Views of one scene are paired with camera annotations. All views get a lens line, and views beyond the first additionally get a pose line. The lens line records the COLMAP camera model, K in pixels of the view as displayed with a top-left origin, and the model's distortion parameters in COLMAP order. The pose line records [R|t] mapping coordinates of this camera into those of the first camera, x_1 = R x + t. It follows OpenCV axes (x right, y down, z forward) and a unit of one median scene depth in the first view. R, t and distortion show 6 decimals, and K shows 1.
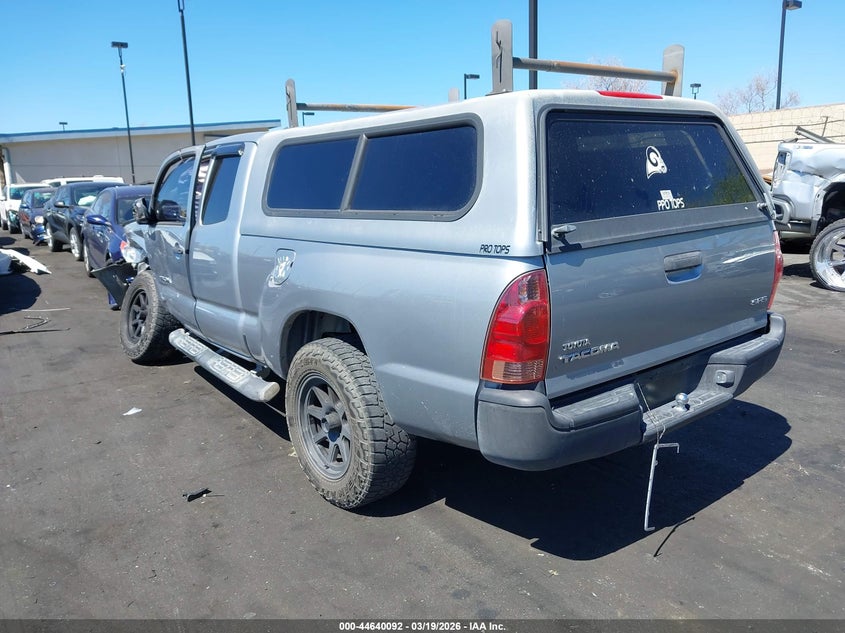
lens RADIAL K [[675.9, 0, 422.5], [0, 675.9, 316.5], [0, 0, 1]] dist [-0.006693, -0.006501]
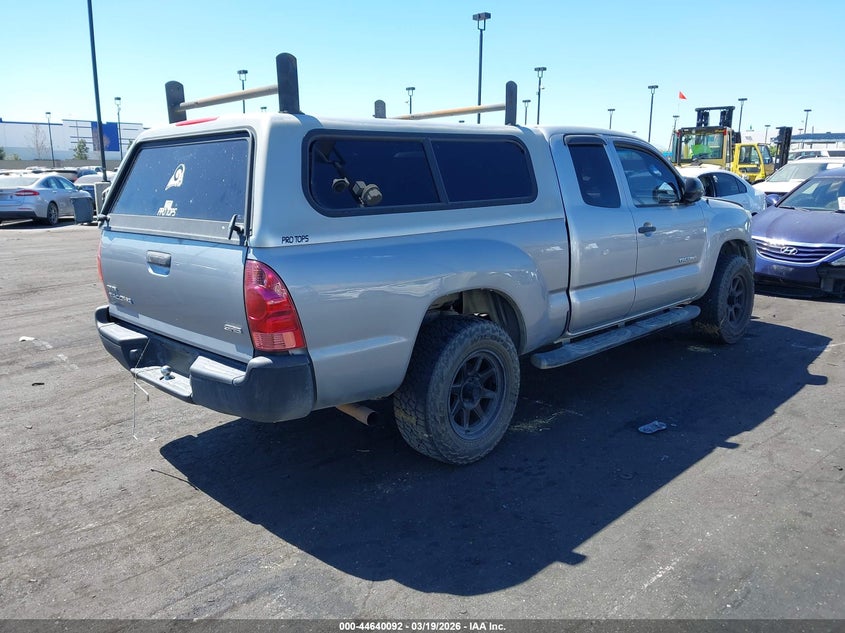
lens RADIAL K [[675.9, 0, 422.5], [0, 675.9, 316.5], [0, 0, 1]] dist [-0.006693, -0.006501]
pose [[0.152090, 0.263917, -0.952479, 1.667420], [-0.215770, 0.949311, 0.228586, -0.368189], [0.964527, 0.170751, 0.201326, 1.232228]]
